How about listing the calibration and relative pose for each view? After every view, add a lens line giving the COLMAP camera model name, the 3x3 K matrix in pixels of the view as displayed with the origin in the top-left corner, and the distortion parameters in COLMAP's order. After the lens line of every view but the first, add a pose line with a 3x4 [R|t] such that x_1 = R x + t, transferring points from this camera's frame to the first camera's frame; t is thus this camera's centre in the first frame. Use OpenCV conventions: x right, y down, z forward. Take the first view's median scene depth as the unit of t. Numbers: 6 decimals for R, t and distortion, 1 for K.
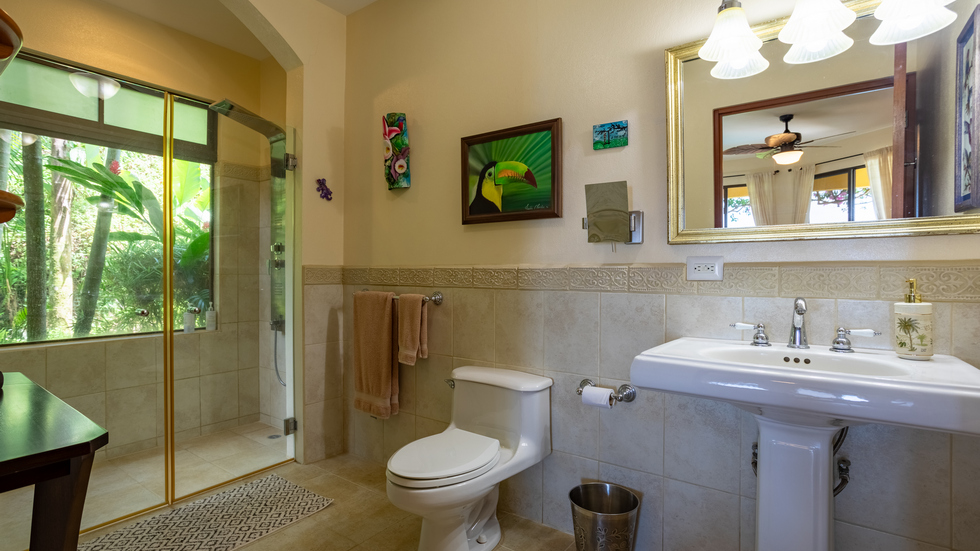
lens RADIAL K [[474.6, 0, 484.0], [0, 474.6, 275.3], [0, 0, 1]] dist [-0.047228, 0.028799]
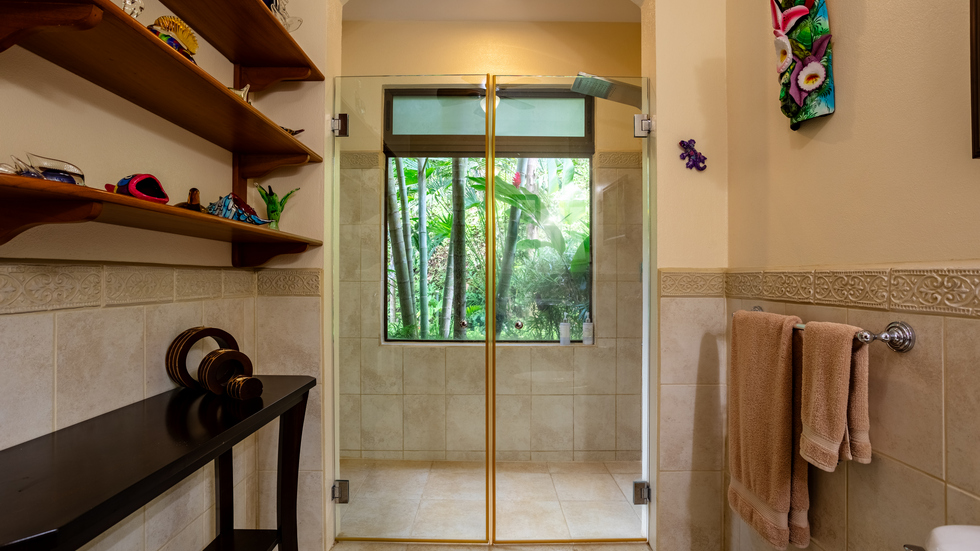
lens RADIAL K [[474.6, 0, 484.0], [0, 474.6, 275.3], [0, 0, 1]] dist [-0.047228, 0.028799]
pose [[0.600975, -0.004595, -0.799254, 0.016570], [-0.006853, 0.999917, -0.010901, -0.002097], [0.799238, 0.012028, 0.600894, 0.379344]]
